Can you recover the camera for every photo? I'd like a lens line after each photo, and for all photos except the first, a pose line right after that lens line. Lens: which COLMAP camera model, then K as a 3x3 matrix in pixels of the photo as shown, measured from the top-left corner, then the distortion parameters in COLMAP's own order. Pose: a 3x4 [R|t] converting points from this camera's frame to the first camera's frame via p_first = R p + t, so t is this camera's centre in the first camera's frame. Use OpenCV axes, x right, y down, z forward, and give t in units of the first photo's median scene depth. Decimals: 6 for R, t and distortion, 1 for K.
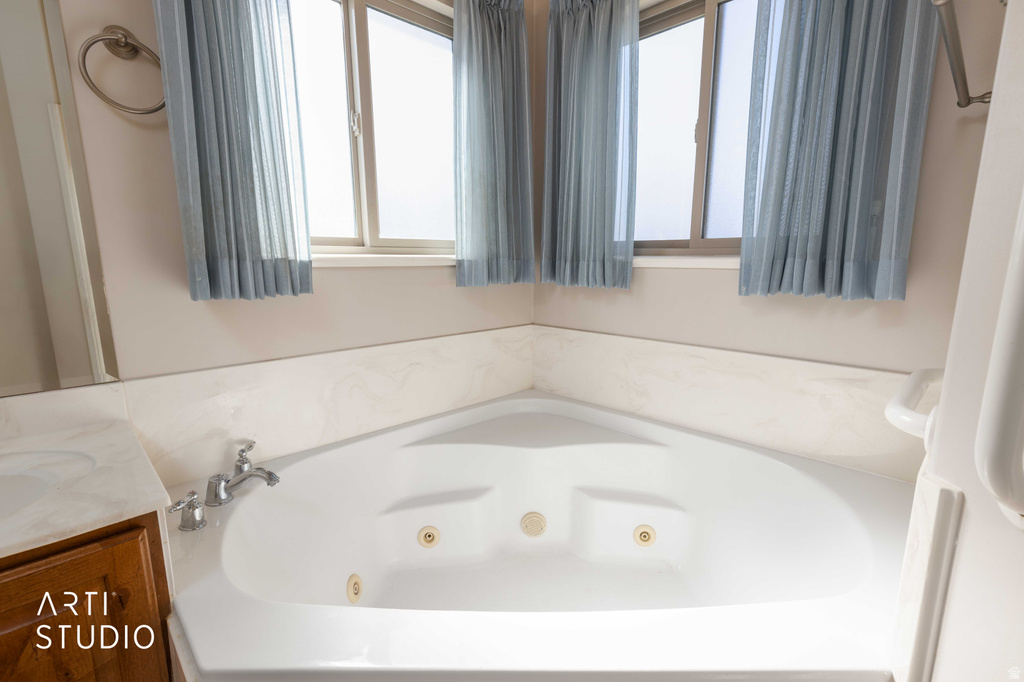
lens RADIAL K [[460.3, 0, 518.5], [0, 460.3, 340.6], [0, 0, 1]] dist [-0.000215, 0.001245]
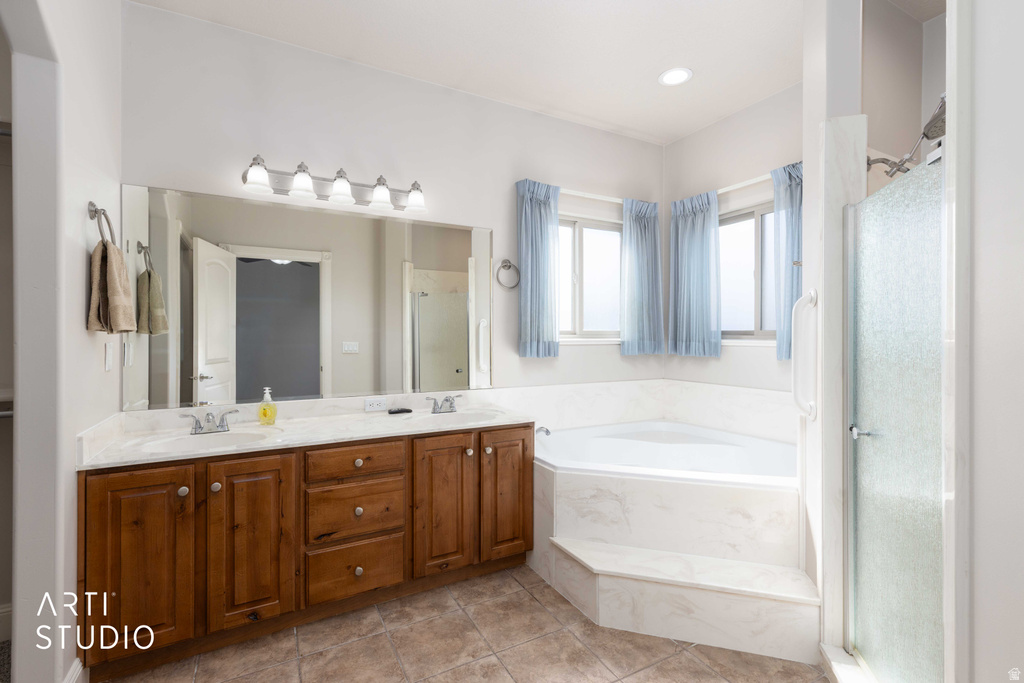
lens RADIAL K [[460.3, 0, 532.2], [0, 460.3, 340.8], [0, 0, 1]] dist [-0.000215, 0.001245]
pose [[0.966567, 0.001915, -0.256406, -0.002998], [-0.044034, 0.986356, -0.158629, 0.145732], [0.252604, 0.164616, 0.953464, -0.934856]]
